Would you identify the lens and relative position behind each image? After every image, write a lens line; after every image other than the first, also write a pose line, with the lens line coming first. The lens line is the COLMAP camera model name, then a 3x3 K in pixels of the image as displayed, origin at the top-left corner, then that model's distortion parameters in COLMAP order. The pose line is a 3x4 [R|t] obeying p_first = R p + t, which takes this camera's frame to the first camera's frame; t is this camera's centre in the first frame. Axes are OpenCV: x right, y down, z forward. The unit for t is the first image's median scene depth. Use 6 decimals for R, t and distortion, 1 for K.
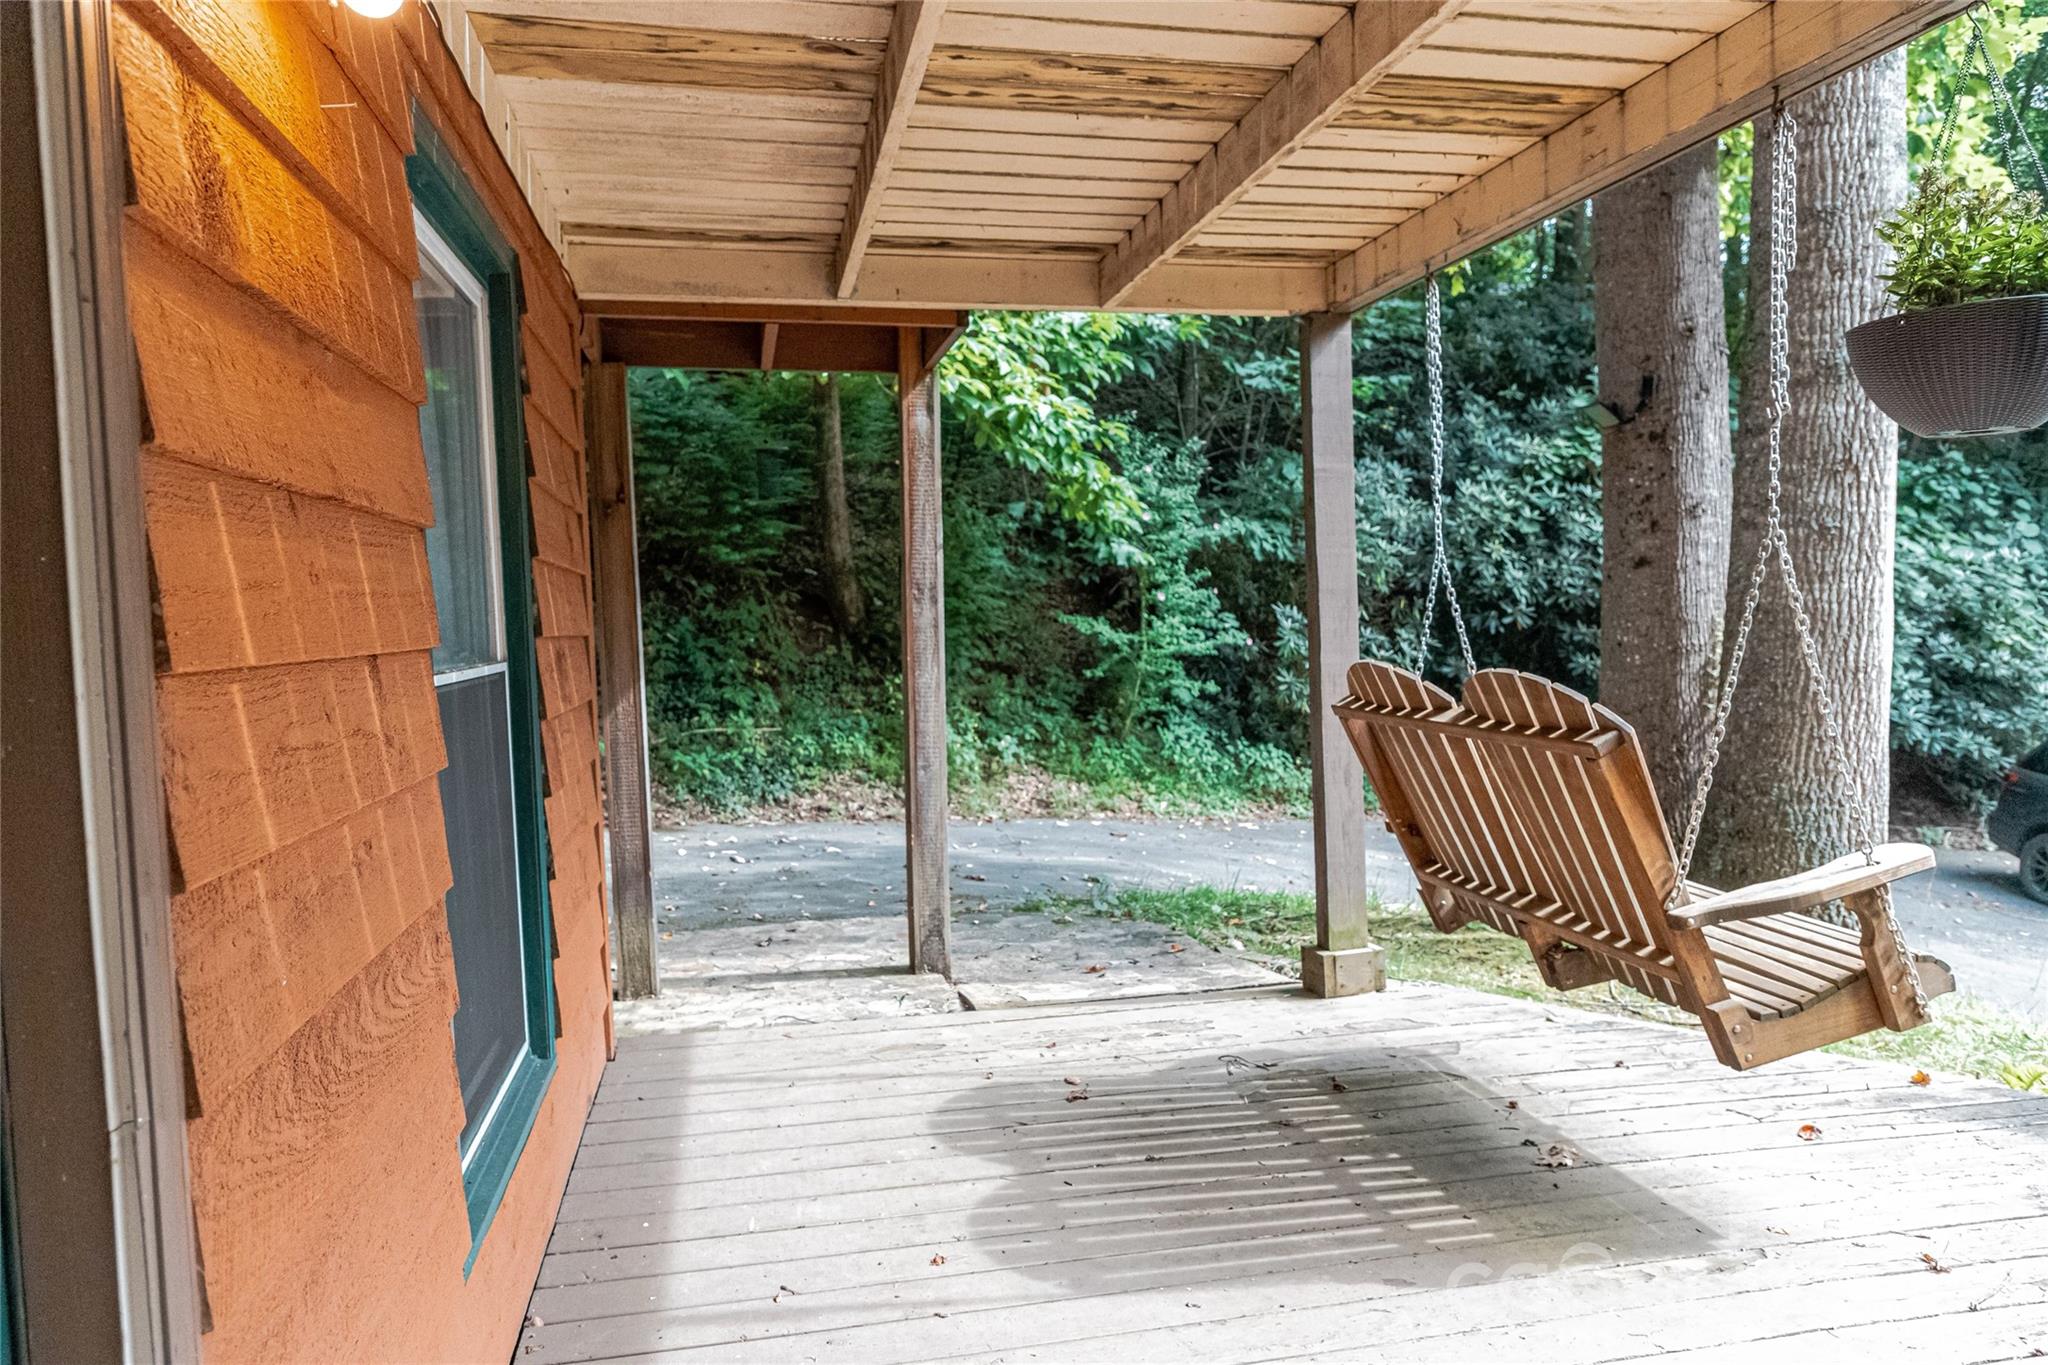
lens RADIAL K [[1385.5, 0, 1037.6], [0, 1385.5, 682.6], [0, 0, 1]] dist [-0.007560, 0.005534]
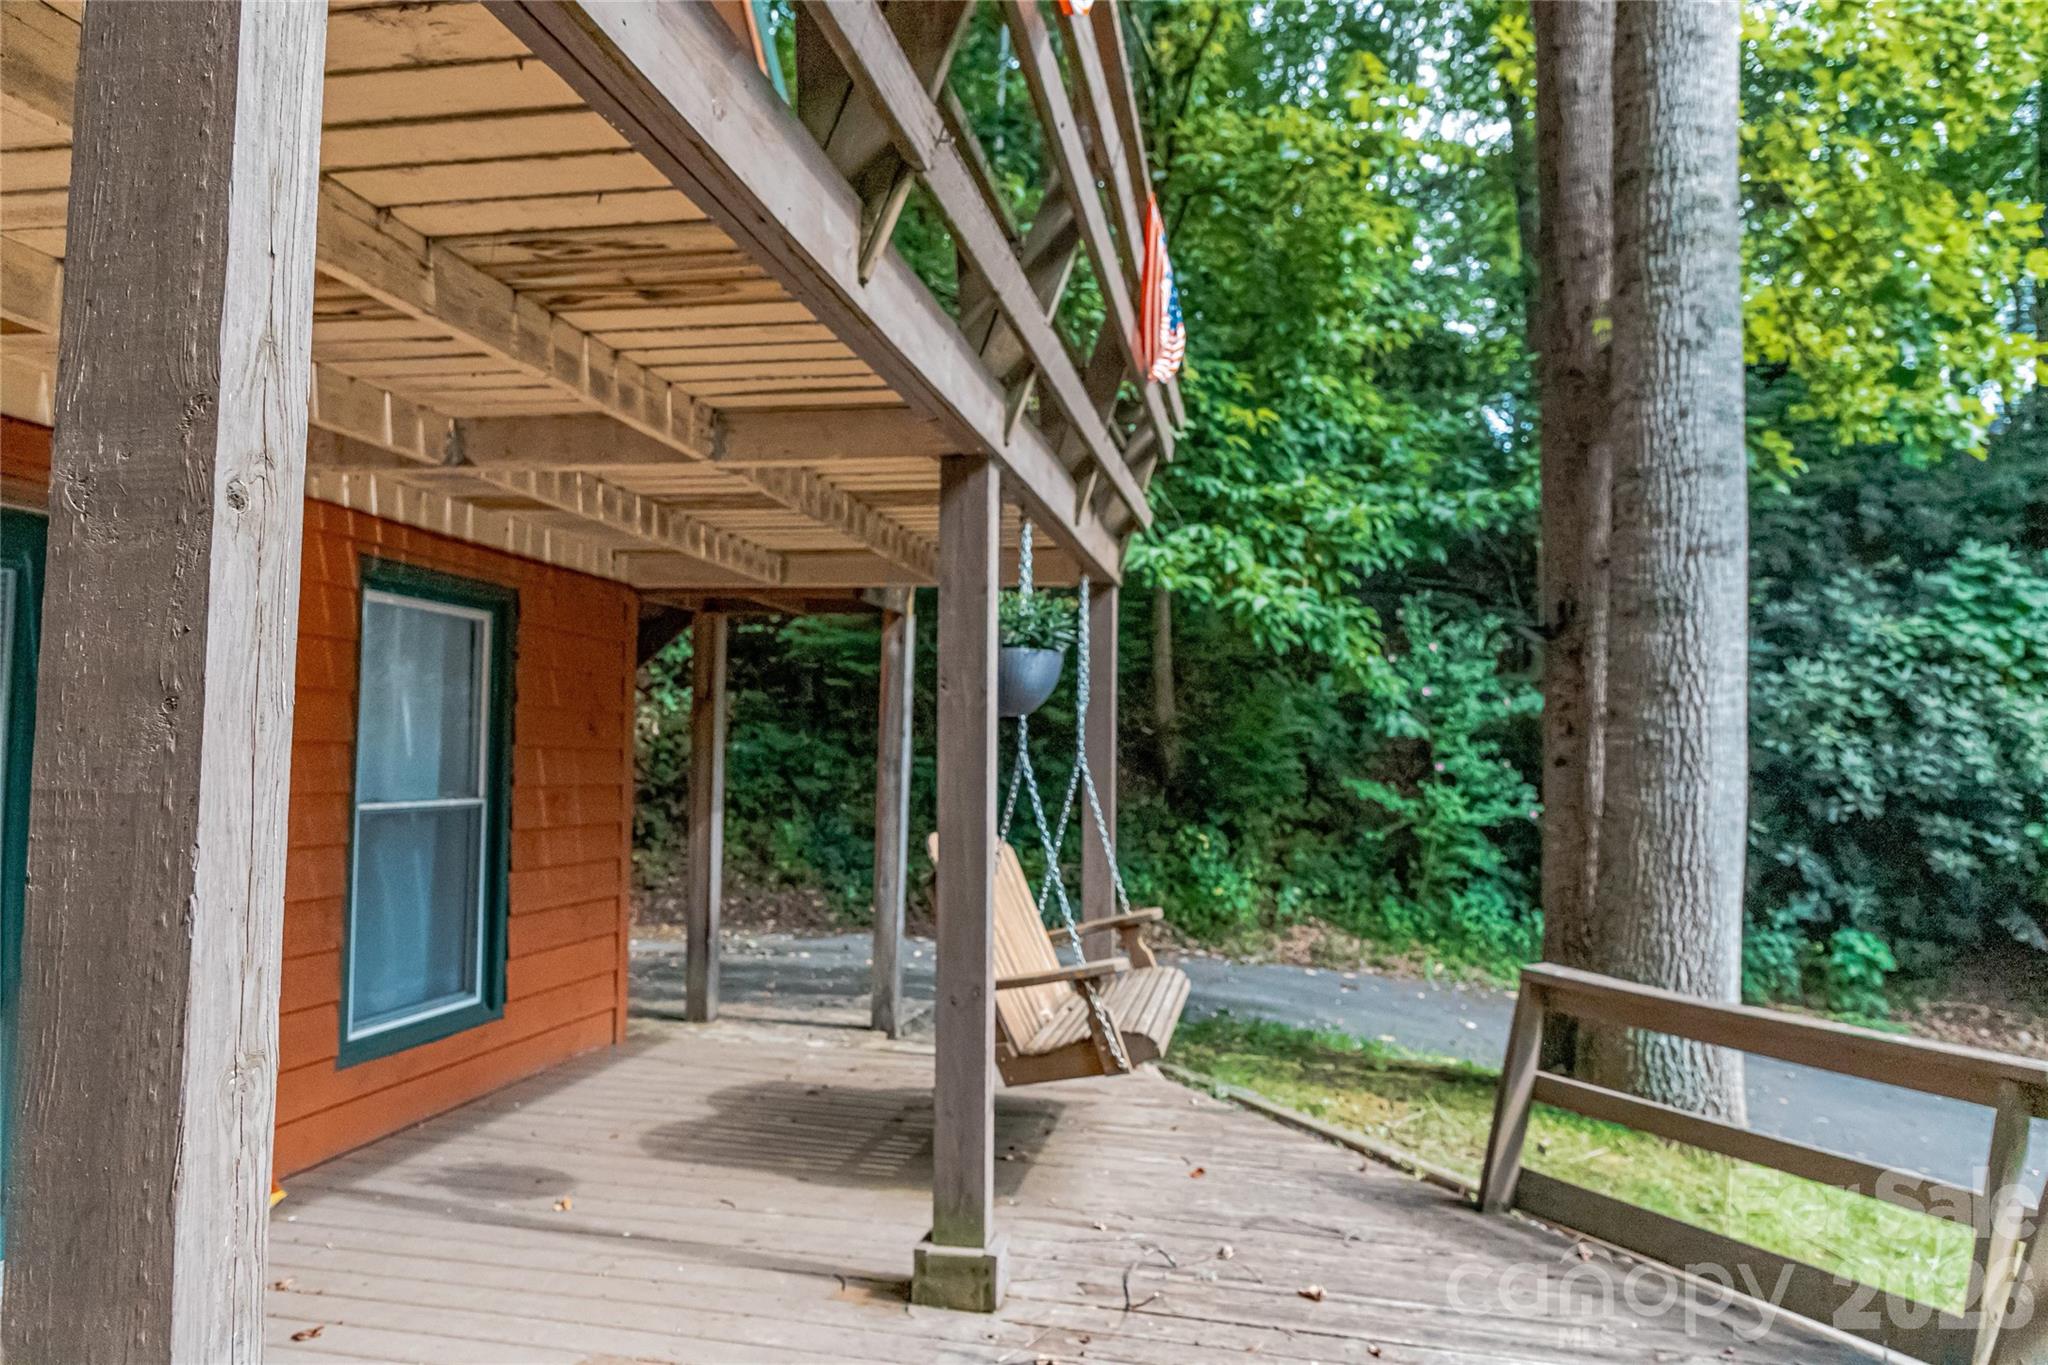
lens RADIAL K [[1385.5, 0, 1011.7], [0, 1385.5, 697.0], [0, 0, 1]] dist [-0.007560, 0.005534]
pose [[0.920954, 0.026108, -0.388796, 0.186507], [-0.063099, 0.994577, -0.082678, -0.007044], [0.384529, 0.100675, 0.917607, -0.089924]]
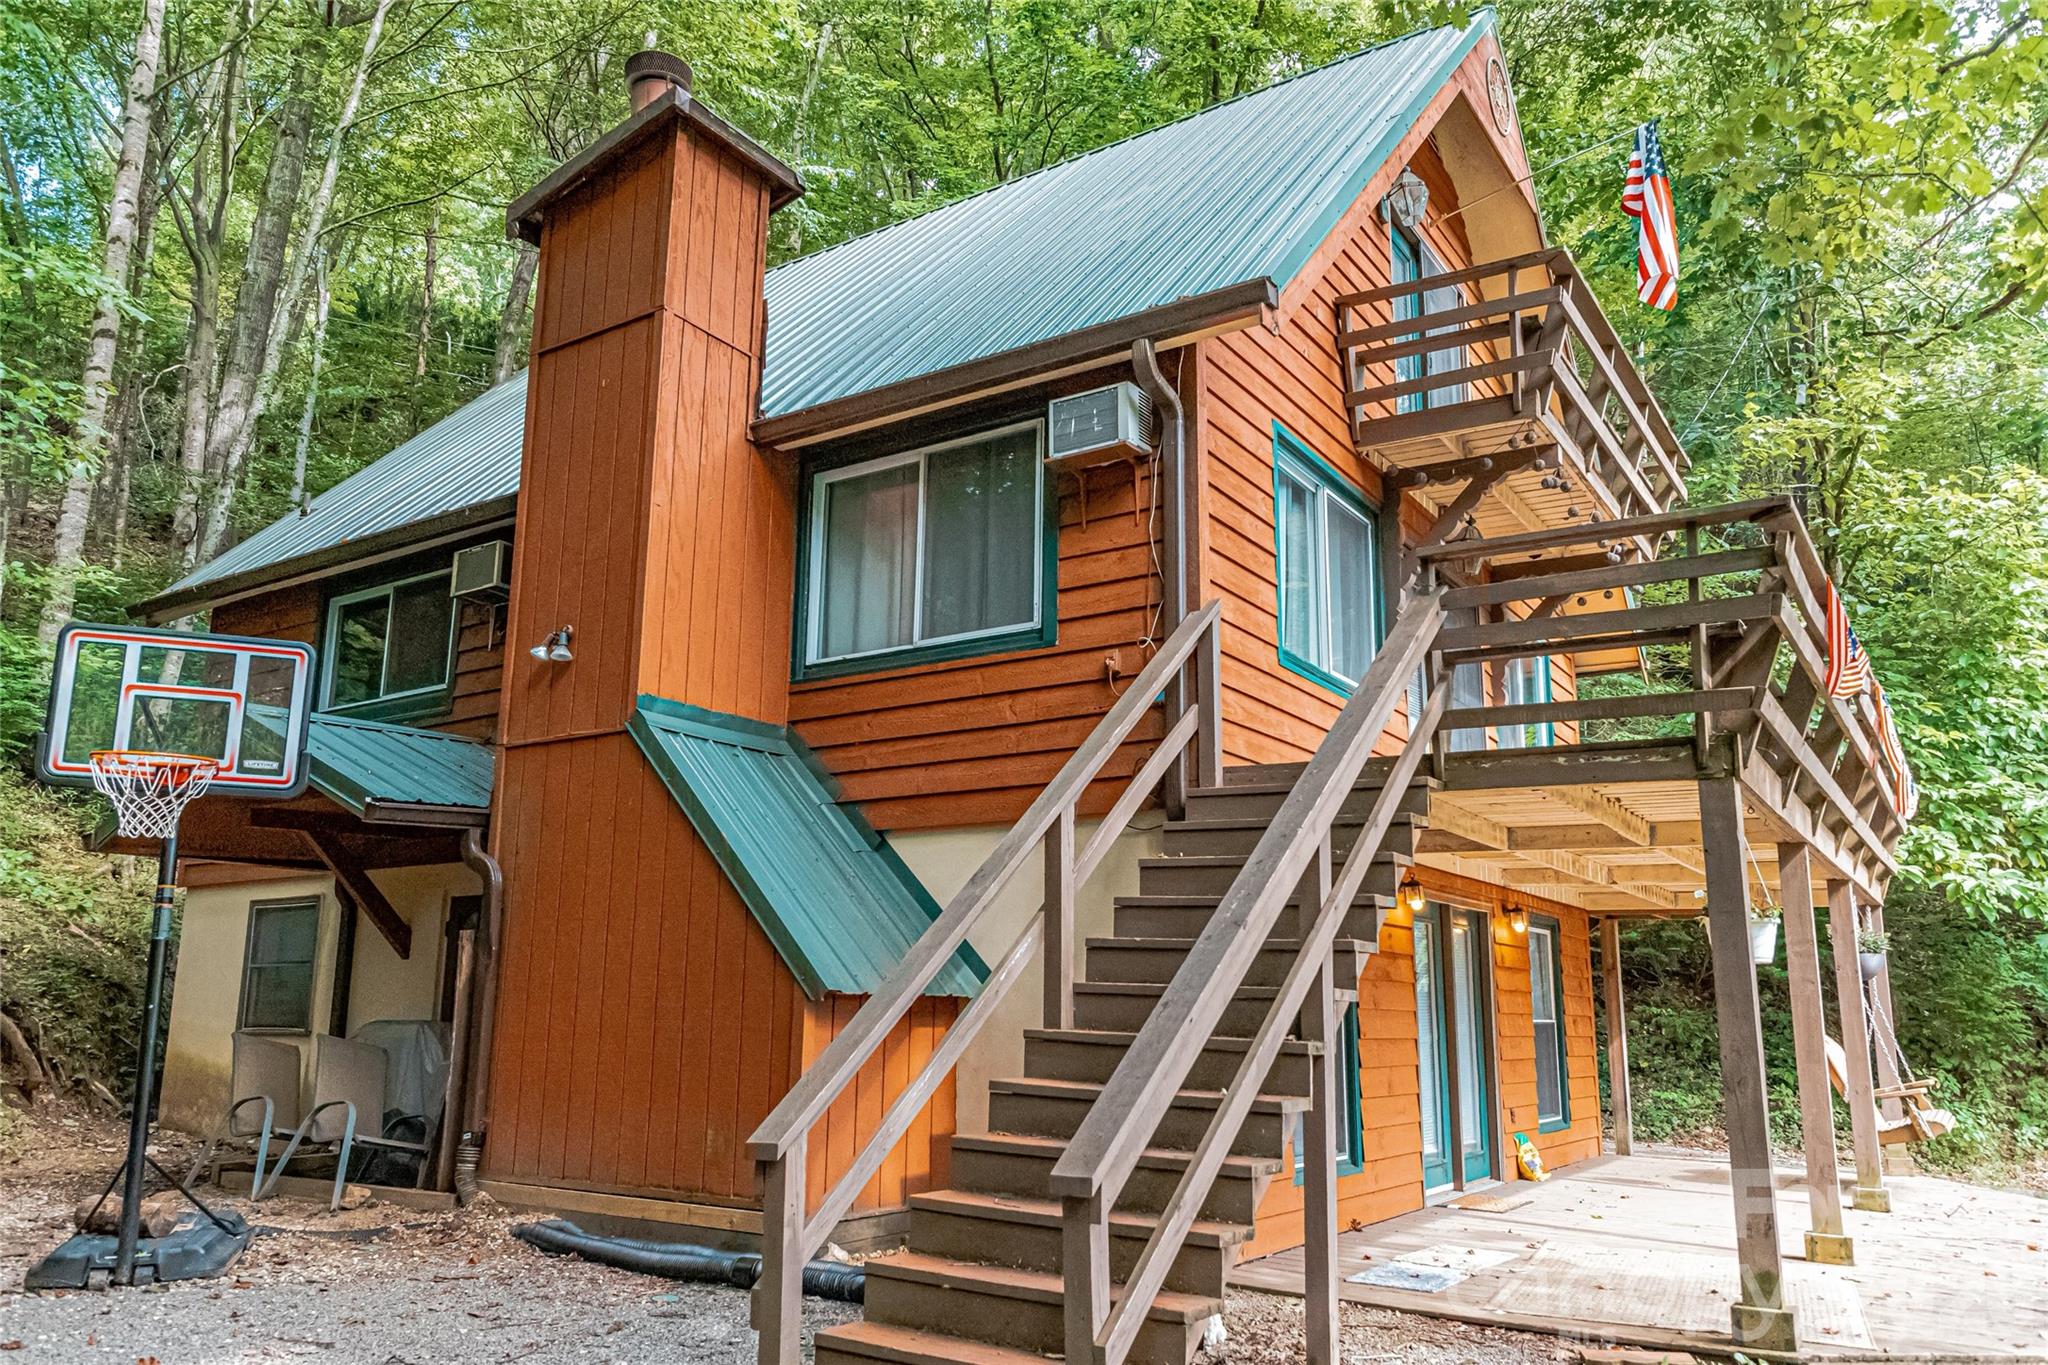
lens RADIAL K [[1385.5, 0, 1061.2], [0, 1385.5, 730.7], [0, 0, 1]] dist [-0.007560, 0.005534]
pose [[0.696563, -0.097581, -0.710829, 0.277455], [-0.078377, 0.974431, -0.210572, 0.021371], [0.713202, 0.202389, 0.671104, -0.499208]]
